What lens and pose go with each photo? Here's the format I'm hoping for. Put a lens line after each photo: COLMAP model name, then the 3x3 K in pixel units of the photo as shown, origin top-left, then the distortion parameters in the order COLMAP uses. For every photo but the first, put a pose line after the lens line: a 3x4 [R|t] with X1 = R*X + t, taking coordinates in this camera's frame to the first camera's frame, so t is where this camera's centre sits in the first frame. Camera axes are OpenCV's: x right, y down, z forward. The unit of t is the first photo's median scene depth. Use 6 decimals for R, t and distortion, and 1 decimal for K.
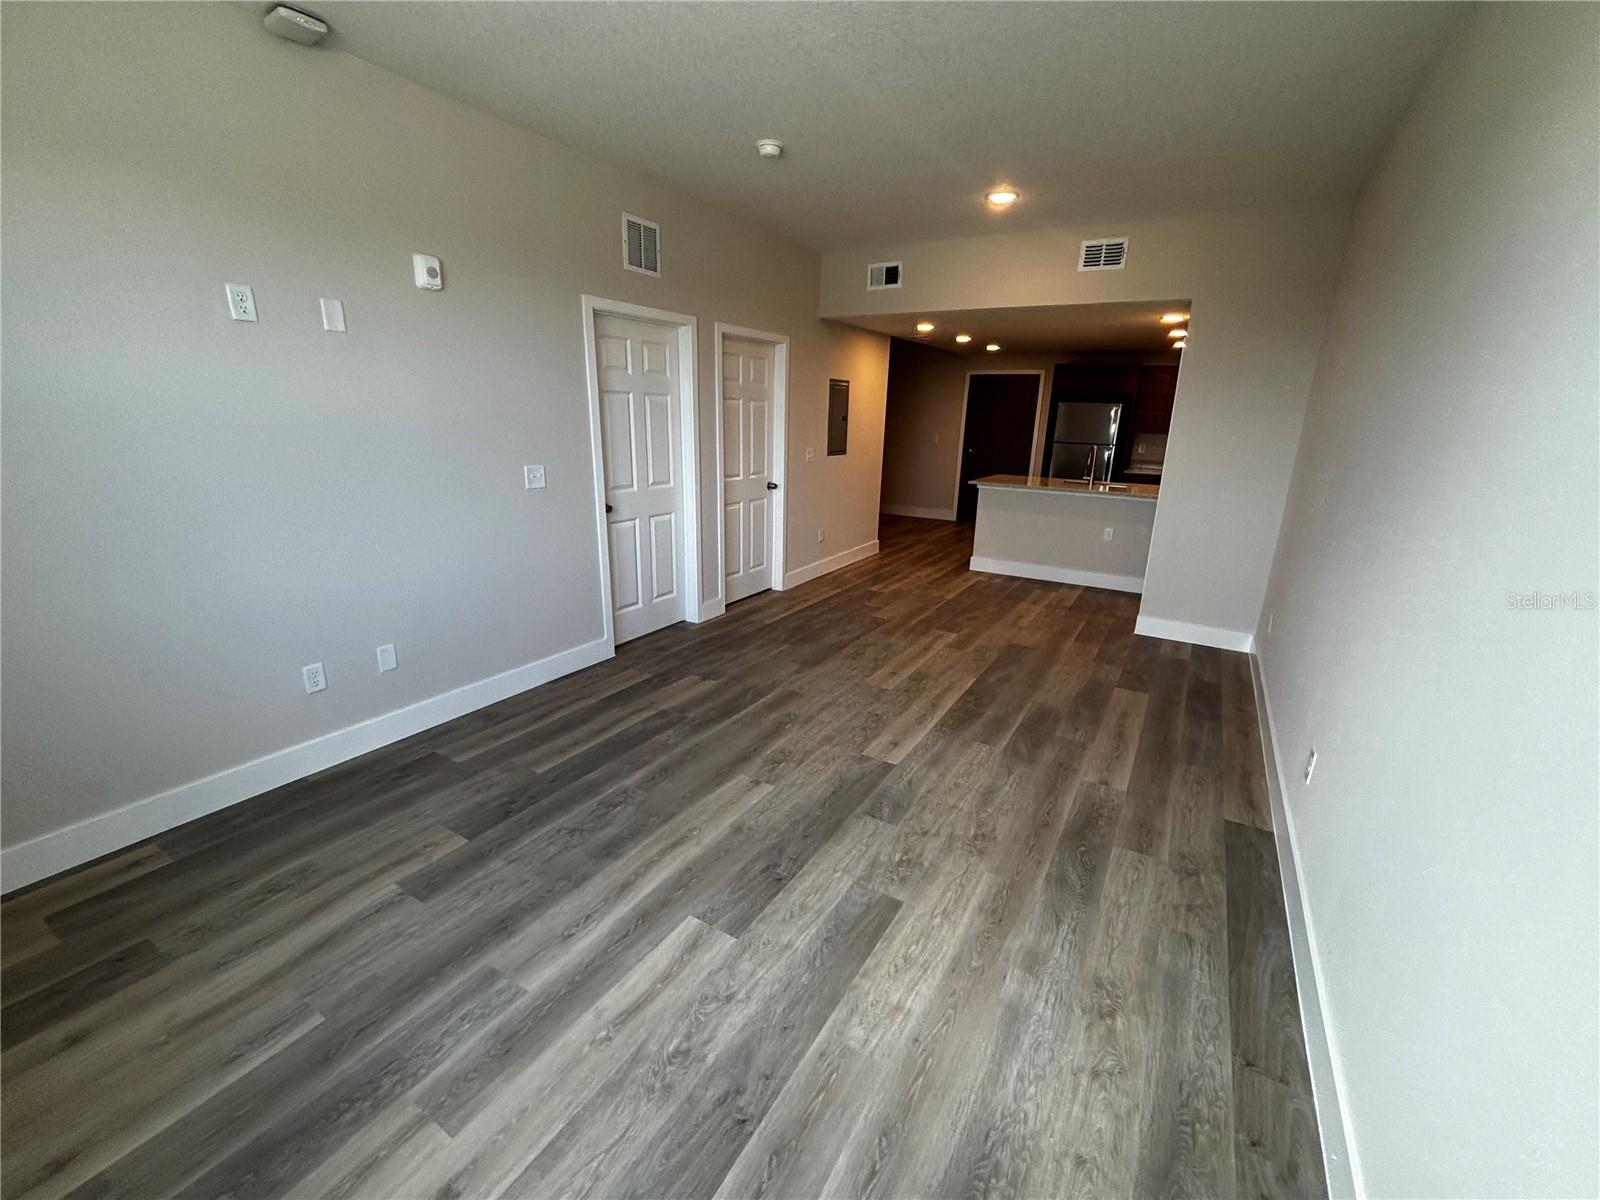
lens RADIAL K [[658.9, 0, 802.7], [0, 658.9, 596.8], [0, 0, 1]] dist [0.021940, -0.010581]
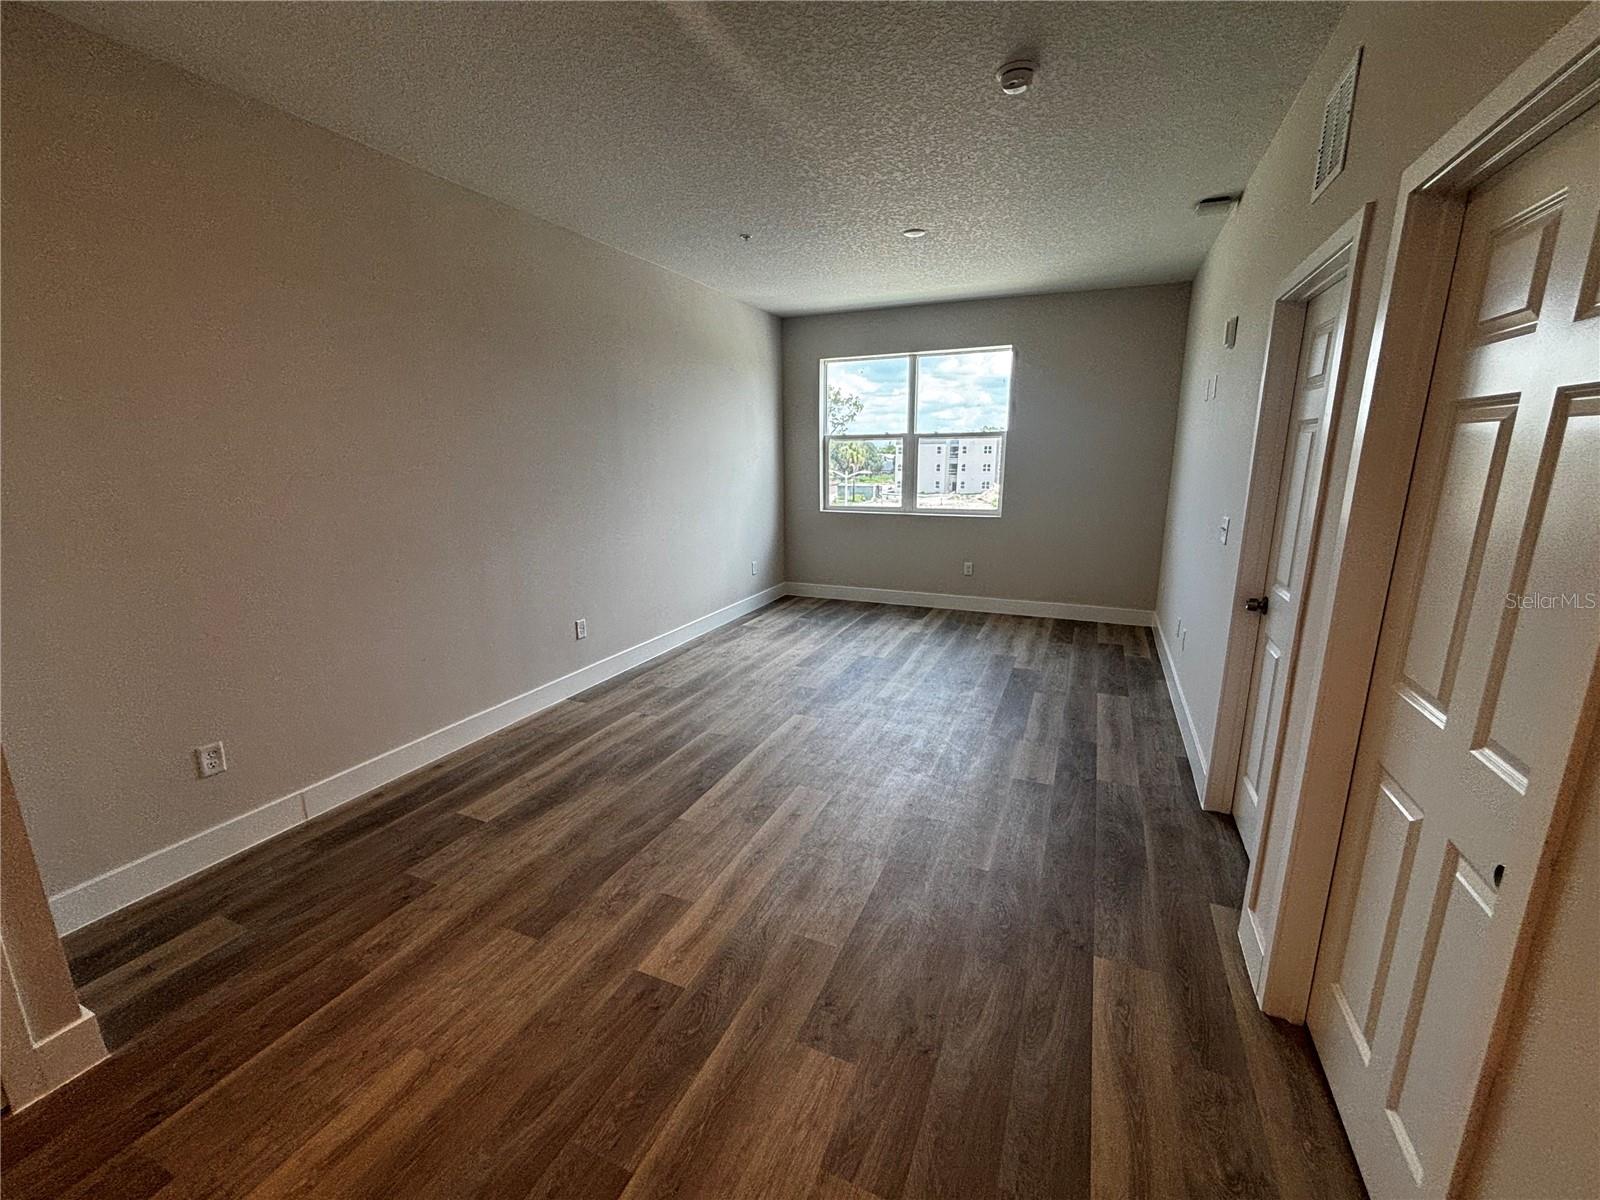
lens RADIAL K [[660.2, 0, 803.9], [0, 660.2, 597.9], [0, 0, 1]] dist [0.002077, 0.000438]
pose [[-0.991186, 0.009756, -0.132116, 0.257798], [-0.054462, 0.879103, 0.473509, -0.492507], [0.120763, 0.476531, -0.870824, 1.766103]]
